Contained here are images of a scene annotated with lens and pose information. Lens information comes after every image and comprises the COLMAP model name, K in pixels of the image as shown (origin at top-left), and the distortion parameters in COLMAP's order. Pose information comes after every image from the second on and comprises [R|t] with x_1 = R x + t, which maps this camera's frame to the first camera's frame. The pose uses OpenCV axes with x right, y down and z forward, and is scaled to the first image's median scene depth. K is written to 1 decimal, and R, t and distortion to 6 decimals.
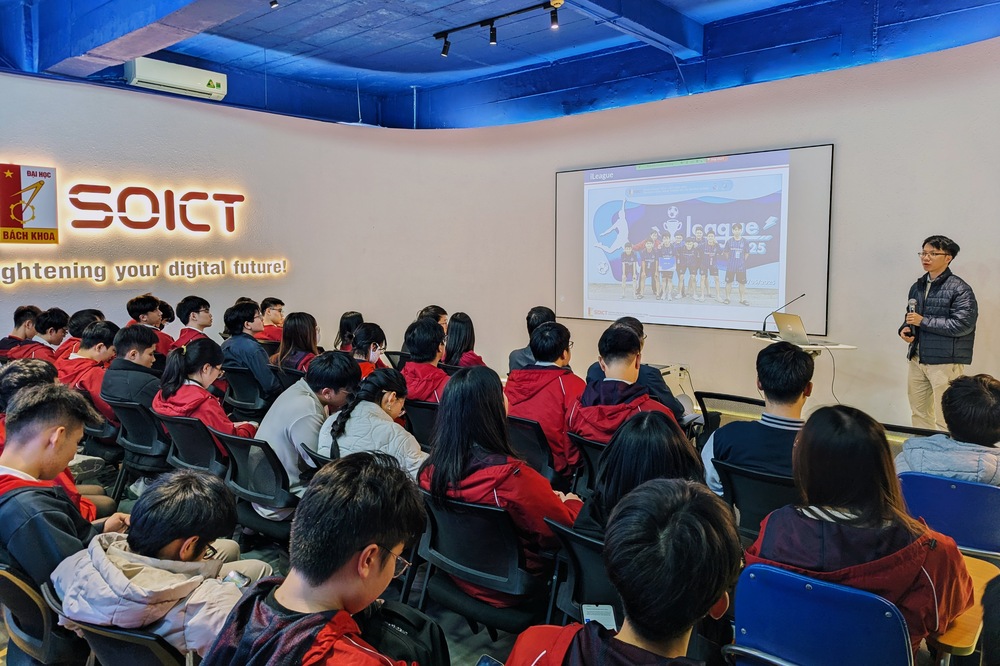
lens RADIAL K [[700.3, 0, 492.8], [0, 700.3, 302.5], [0, 0, 1]] dist [0.075184, -0.074606]
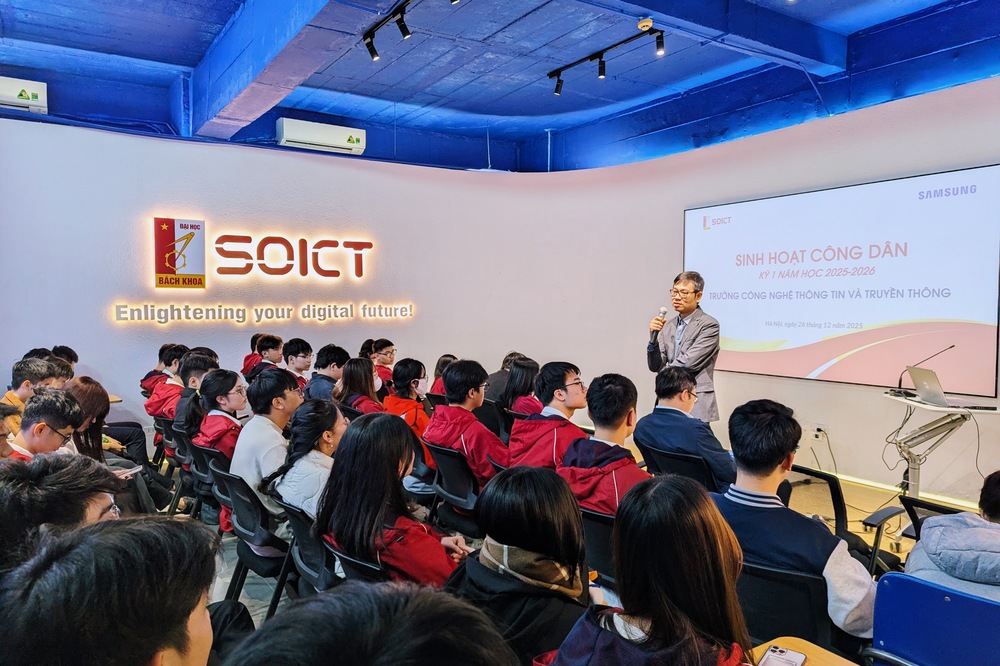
lens RADIAL K [[702.9, 0, 500.0], [0, 702.9, 333.0], [0, 0, 1]] dist [0.039812, -0.005519]
pose [[0.963410, 0.013780, -0.267676, 0.122852], [-0.020585, 0.999532, -0.022632, 0.003001], [0.267239, 0.027314, 0.963243, 0.050513]]
